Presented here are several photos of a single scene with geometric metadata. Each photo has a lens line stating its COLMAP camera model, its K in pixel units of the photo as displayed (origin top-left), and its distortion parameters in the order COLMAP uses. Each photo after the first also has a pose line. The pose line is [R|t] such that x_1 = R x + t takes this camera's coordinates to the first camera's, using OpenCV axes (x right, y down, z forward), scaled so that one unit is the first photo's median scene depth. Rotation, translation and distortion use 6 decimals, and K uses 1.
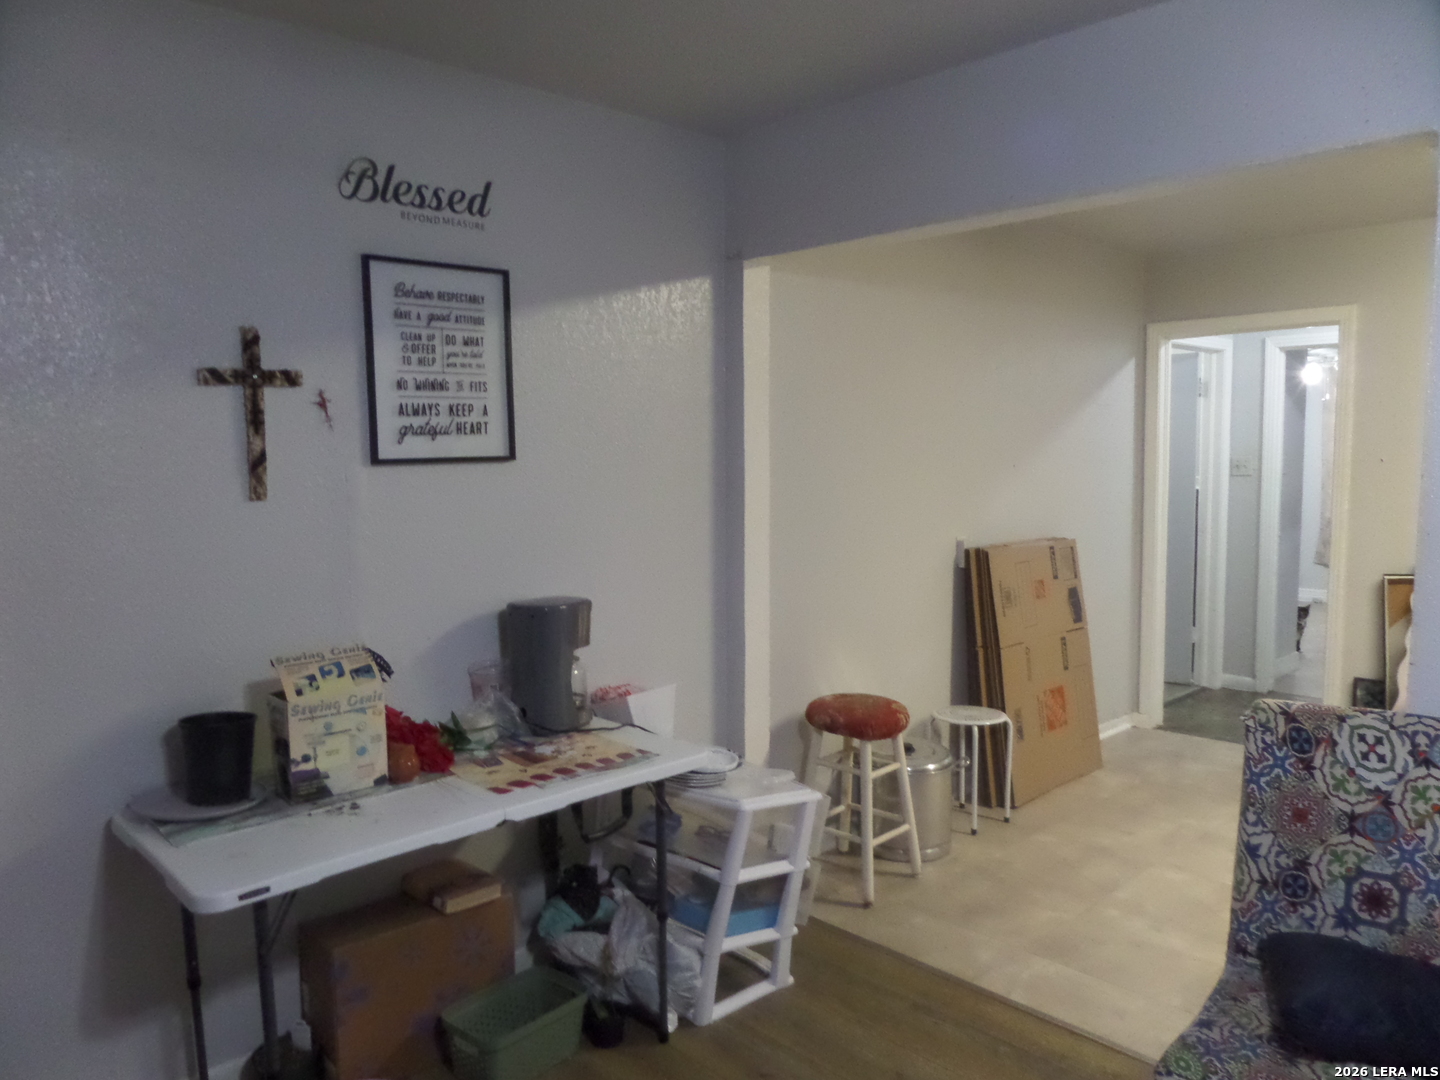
lens RADIAL K [[1046.6, 0, 720.0], [0, 1046.6, 540.0], [0, 0, 1]] dist [-0.028679, -0.000253]
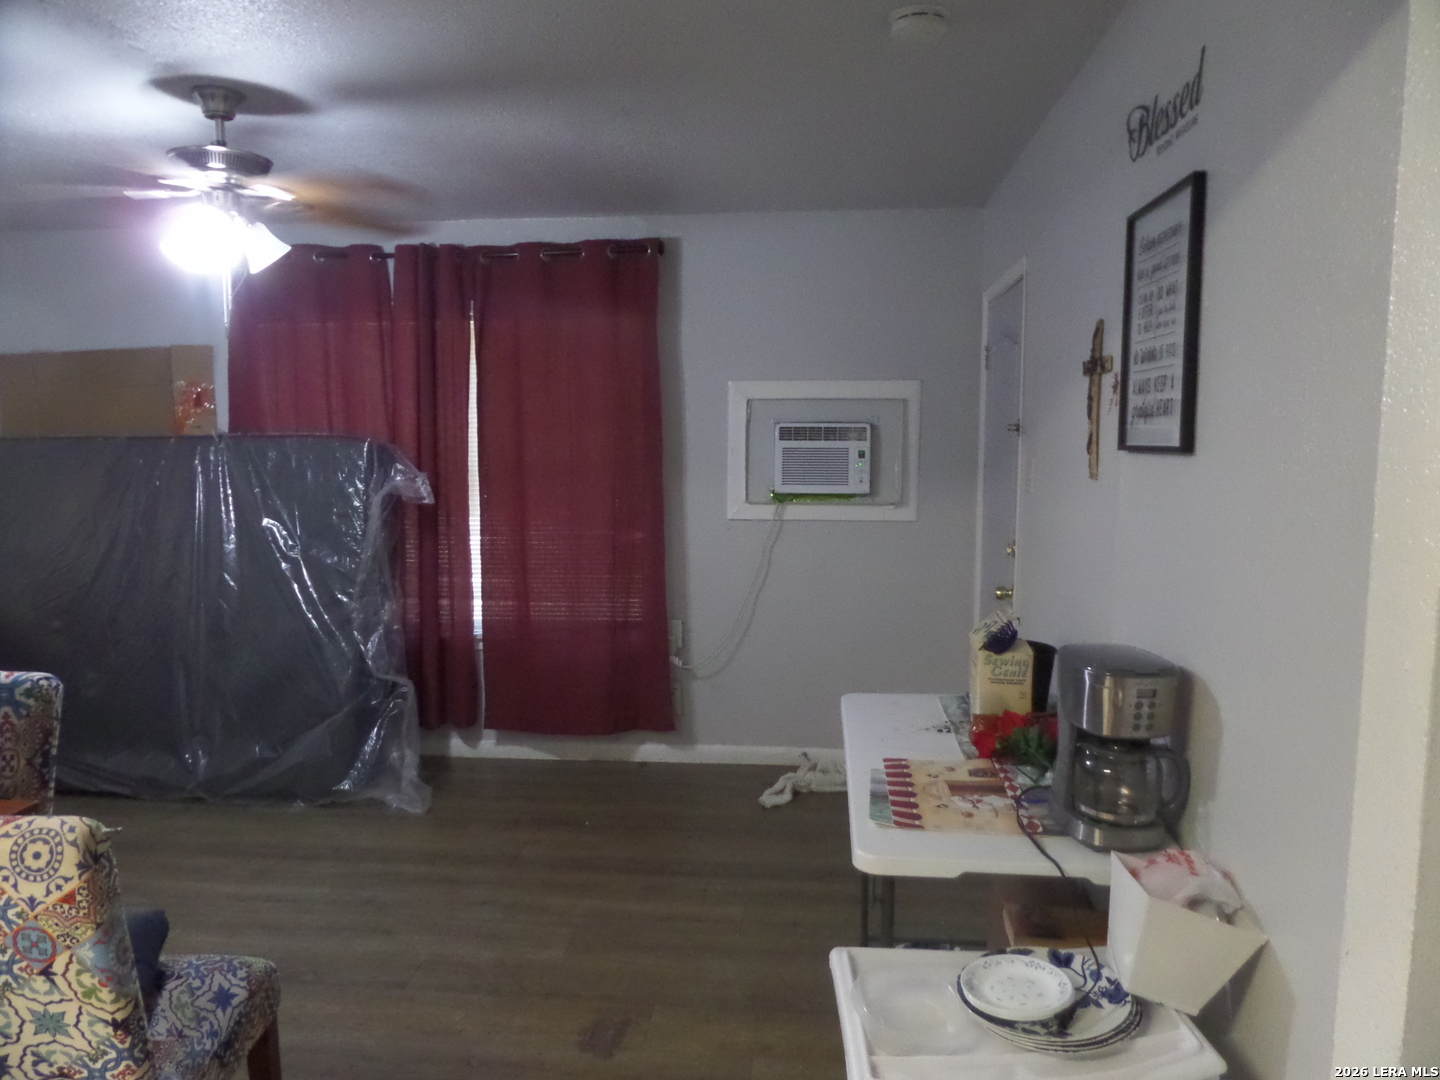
lens RADIAL K [[1046.6, 0, 720.0], [0, 1046.6, 540.0], [0, 0, 1]] dist [-0.028679, -0.000253]
pose [[-0.754672, 0.081649, -0.651002, 0.550617], [-0.048439, 0.982585, 0.179388, -0.148483], [0.654312, 0.166913, -0.737574, 1.519247]]
